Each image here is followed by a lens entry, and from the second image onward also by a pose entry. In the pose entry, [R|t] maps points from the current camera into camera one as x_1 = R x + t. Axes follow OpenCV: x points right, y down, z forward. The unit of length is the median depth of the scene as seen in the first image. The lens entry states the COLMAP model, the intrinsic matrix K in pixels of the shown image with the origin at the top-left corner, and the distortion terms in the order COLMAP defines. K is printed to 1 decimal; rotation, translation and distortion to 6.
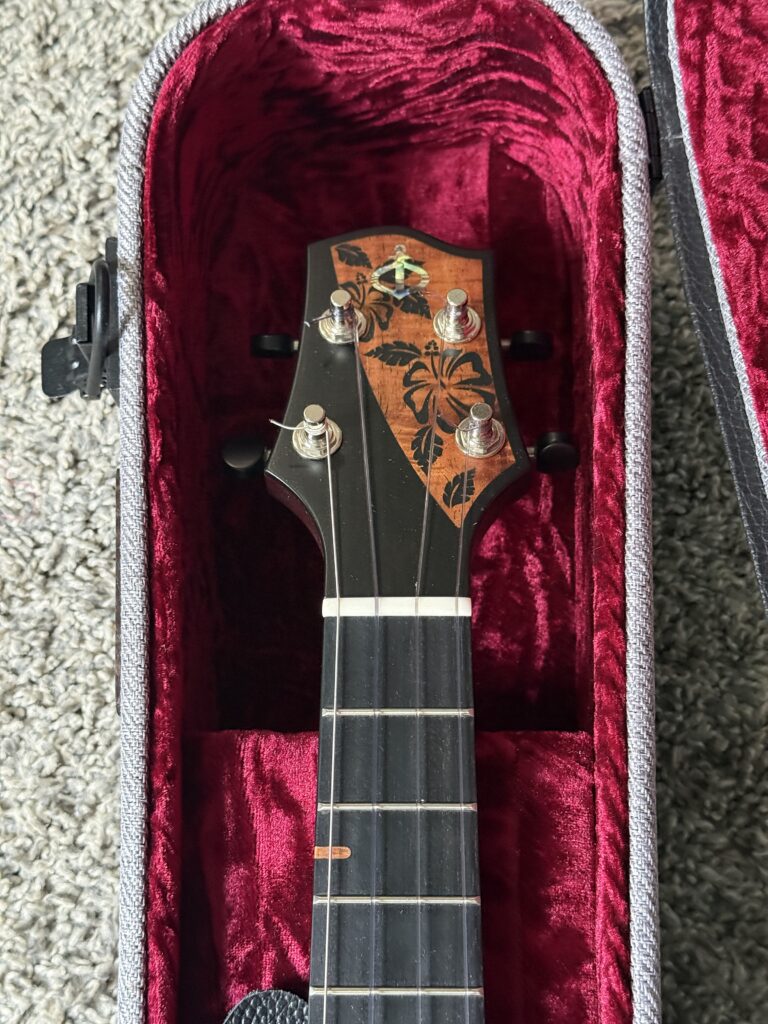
lens RADIAL K [[1452.6, 0, 385.9], [0, 1452.6, 502.9], [0, 0, 1]] dist [0.122979, 0.000000]
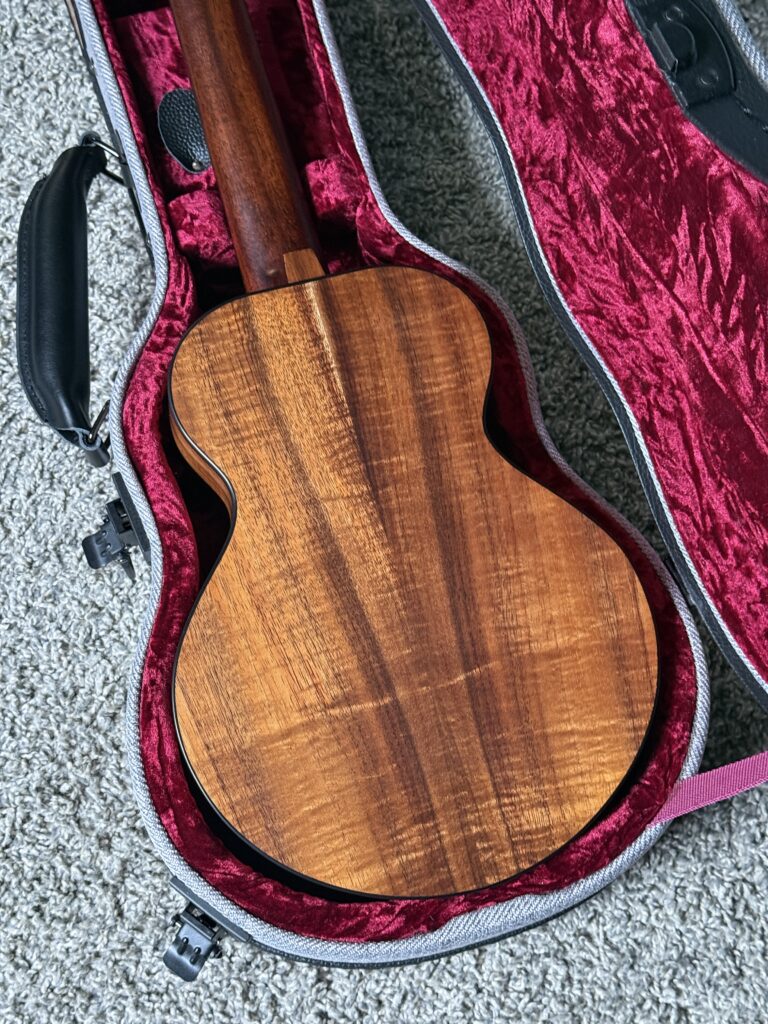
lens RADIAL K [[1452.6, 0, 378.9], [0, 1452.6, 508.6], [0, 0, 1]] dist [0.122979, 0.000000]
pose [[0.958321, -0.248396, 0.141143, -0.209918], [0.258743, 0.964073, -0.060133, 0.952509], [-0.121135, 0.094146, 0.988161, -0.998499]]
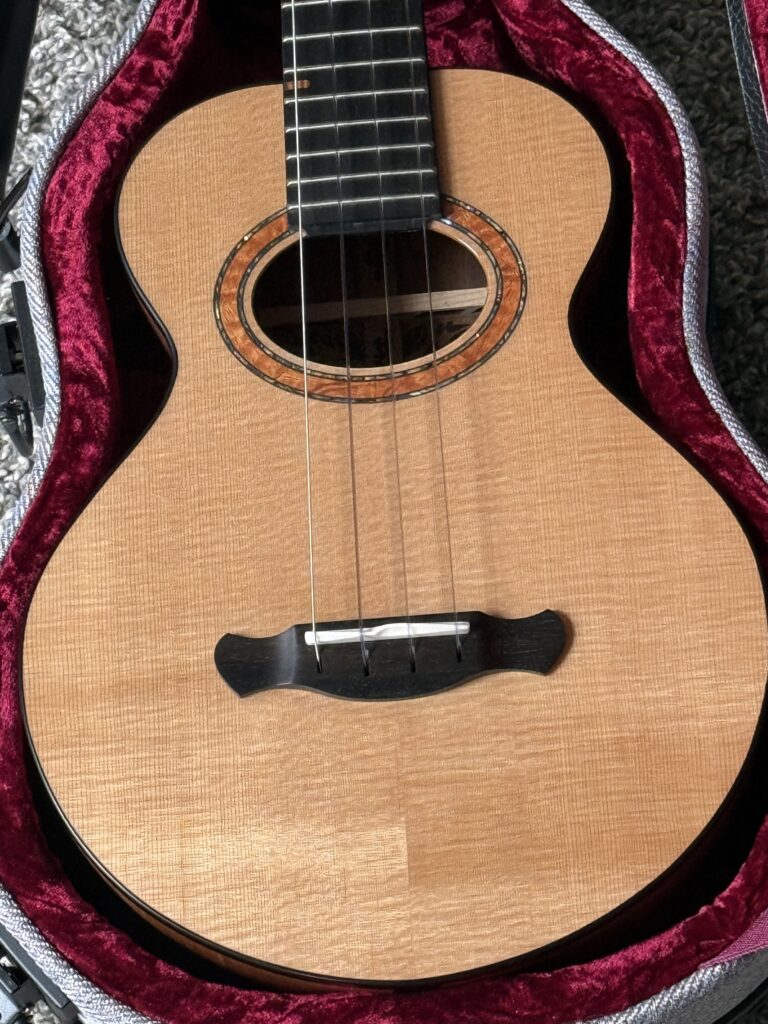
lens RADIAL K [[3605.8, 0, 382.7], [0, 3605.8, 520.5], [0, 0, 1]] dist [0.230110, 0.000000]
pose [[0.997438, -0.069935, -0.015029, 0.040828], [0.068503, 0.994374, -0.080790, 1.140173], [0.020594, 0.079554, 0.996618, -1.931083]]
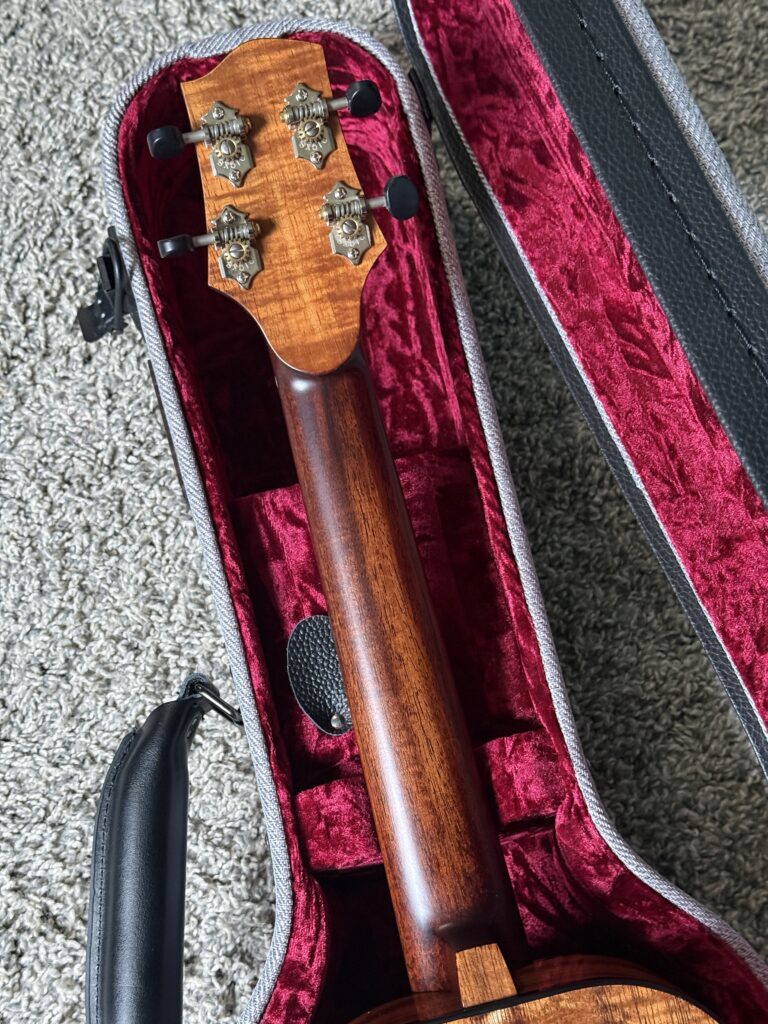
lens RADIAL K [[1452.6, 0, 382.4], [0, 1452.6, 518.1], [0, 0, 1]] dist [0.122979, 0.000000]
pose [[0.972383, -0.228016, 0.049798, -0.045935], [0.231116, 0.970449, -0.069377, 0.288324], [-0.032508, 0.078970, 0.996347, -0.548891]]
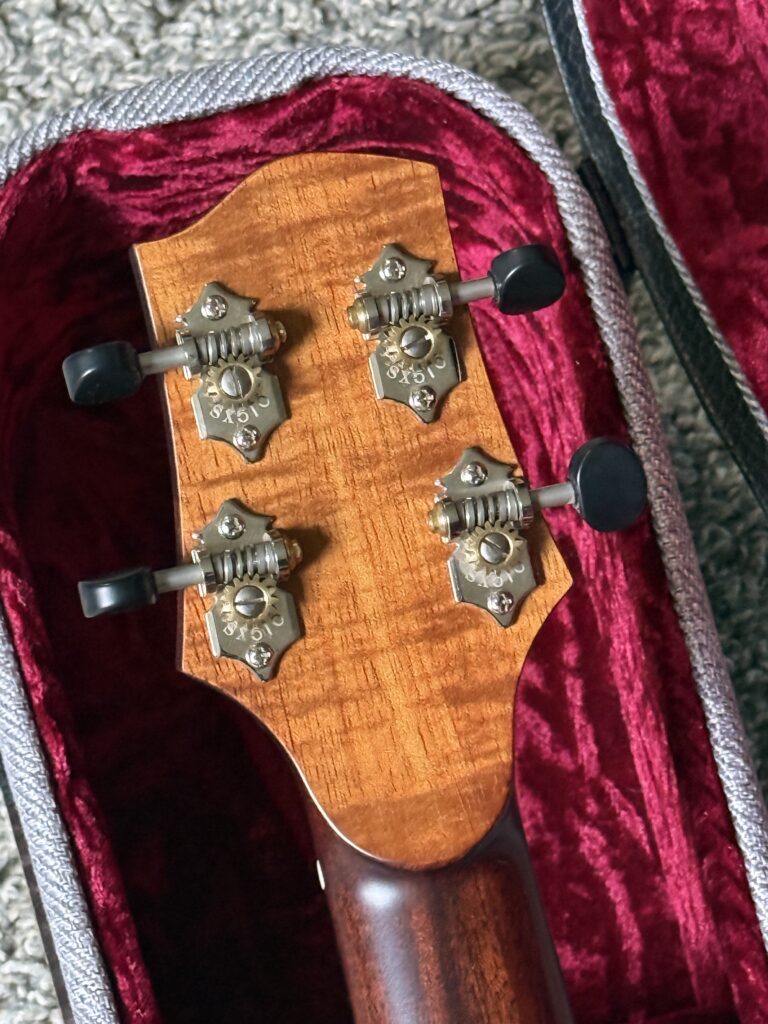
lens RADIAL K [[3605.8, 0, 409.9], [0, 3605.8, 495.5], [0, 0, 1]] dist [0.230110, 0.000000]
pose [[0.969798, -0.214338, 0.116406, -0.149896], [0.231950, 0.958046, -0.168367, 0.159520], [-0.075435, 0.190283, 0.978827, -0.712012]]
